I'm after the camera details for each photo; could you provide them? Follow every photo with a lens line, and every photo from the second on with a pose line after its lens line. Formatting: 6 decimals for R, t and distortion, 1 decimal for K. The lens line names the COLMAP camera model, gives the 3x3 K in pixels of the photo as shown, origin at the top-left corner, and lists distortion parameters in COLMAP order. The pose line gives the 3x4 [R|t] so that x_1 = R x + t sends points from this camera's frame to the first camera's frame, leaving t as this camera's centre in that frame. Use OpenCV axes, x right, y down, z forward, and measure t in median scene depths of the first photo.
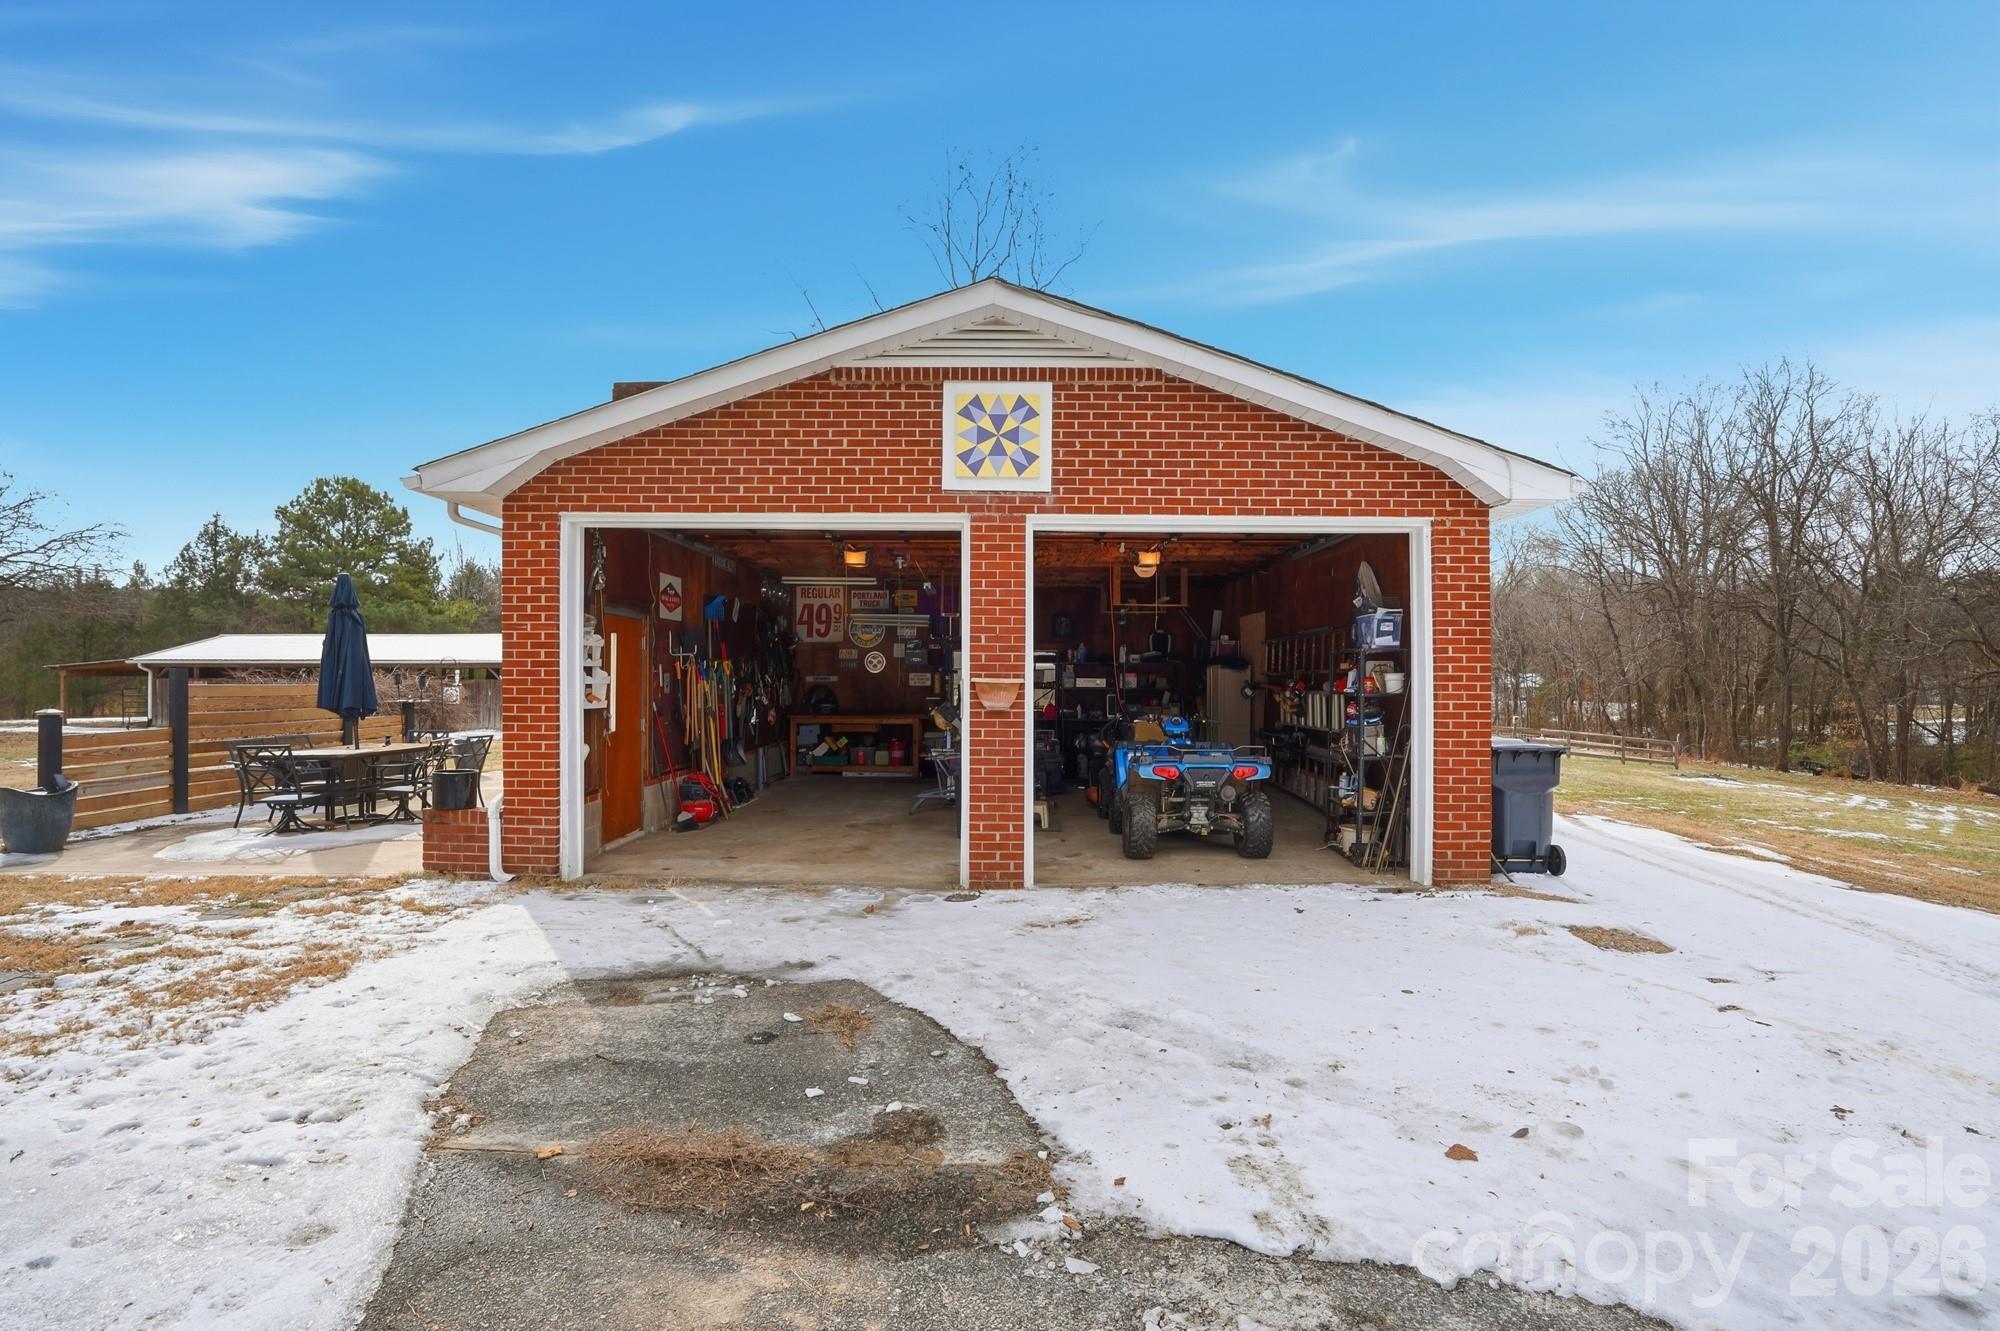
lens RADIAL K [[933.1, 0, 1003.5], [0, 933.1, 671.5], [0, 0, 1]] dist [-0.021279, -0.000505]
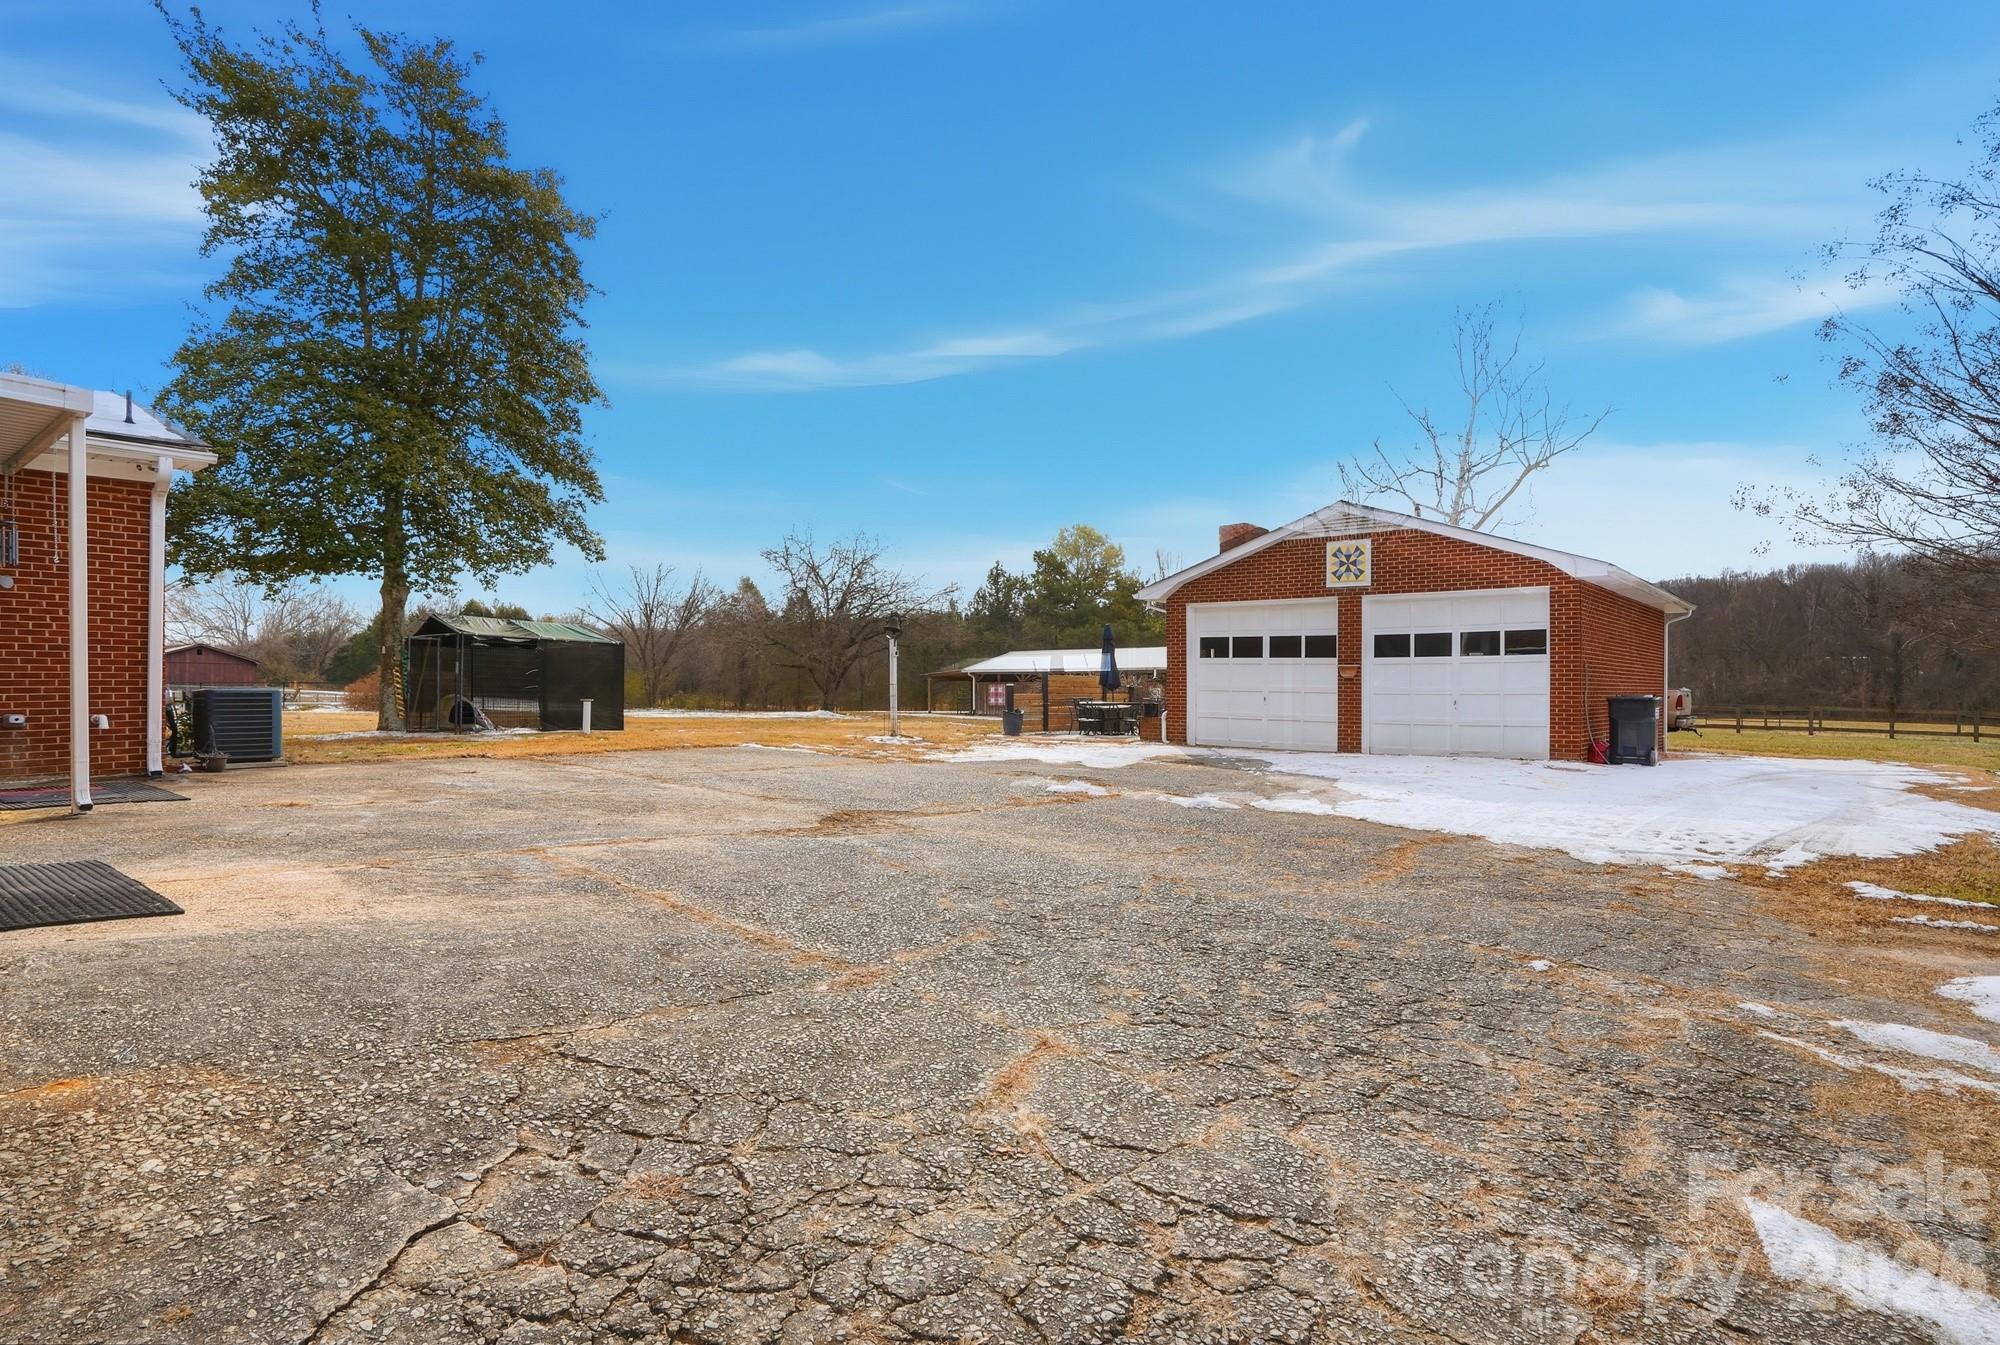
lens RADIAL K [[933.1, 0, 1000.0], [0, 933.1, 675.7], [0, 0, 1]] dist [-0.021279, -0.000505]
pose [[0.762748, -0.008220, -0.646643, 0.259358], [0.006936, 0.999966, -0.004530, 0.011088], [0.646658, -0.001030, 0.762779, -0.421394]]
